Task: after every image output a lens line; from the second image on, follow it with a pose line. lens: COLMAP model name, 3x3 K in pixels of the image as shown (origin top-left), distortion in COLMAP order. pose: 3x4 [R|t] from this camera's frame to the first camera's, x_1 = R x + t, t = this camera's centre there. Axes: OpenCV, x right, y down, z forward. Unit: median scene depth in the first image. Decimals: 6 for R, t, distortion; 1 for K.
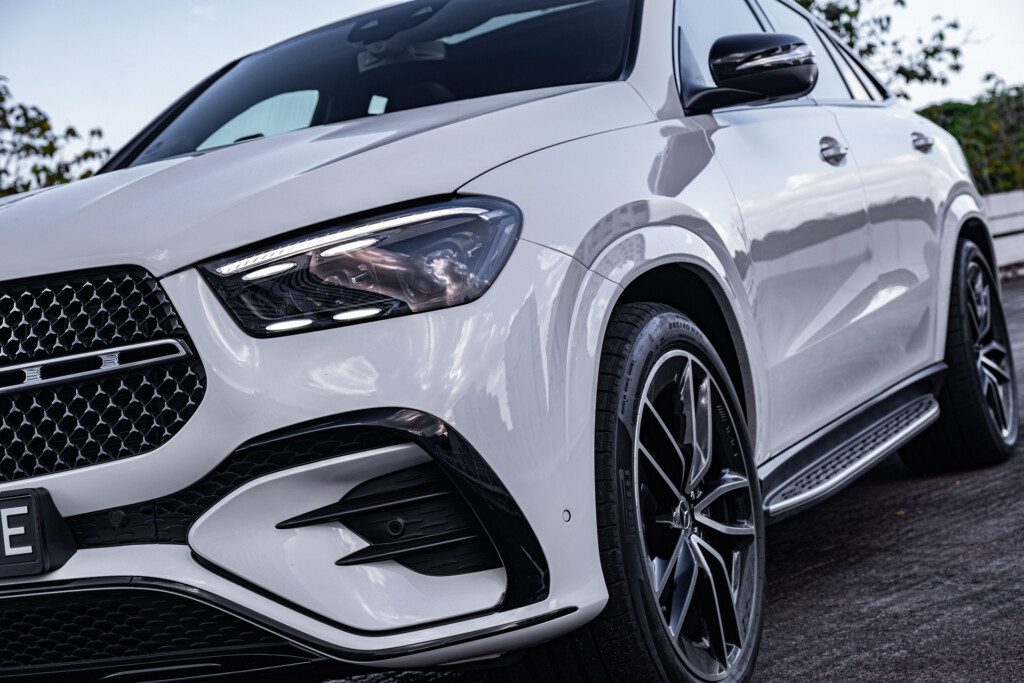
lens RADIAL K [[1692.0, 0, 512.3], [0, 1692.0, 339.1], [0, 0, 1]] dist [0.058901, 0.000000]
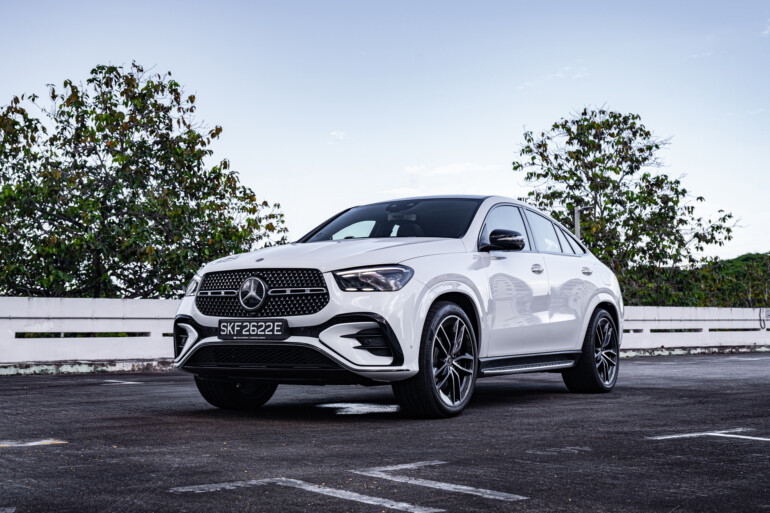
lens RADIAL K [[1043.7, 0, 385.7], [0, 1043.7, 255.7], [0, 0, 1]] dist [-0.188578, 0.000000]
pose [[0.981460, 0.154871, -0.112921, 0.176413], [-0.164226, 0.983268, -0.078829, 0.077094], [0.098823, 0.095912, 0.990472, -1.188860]]
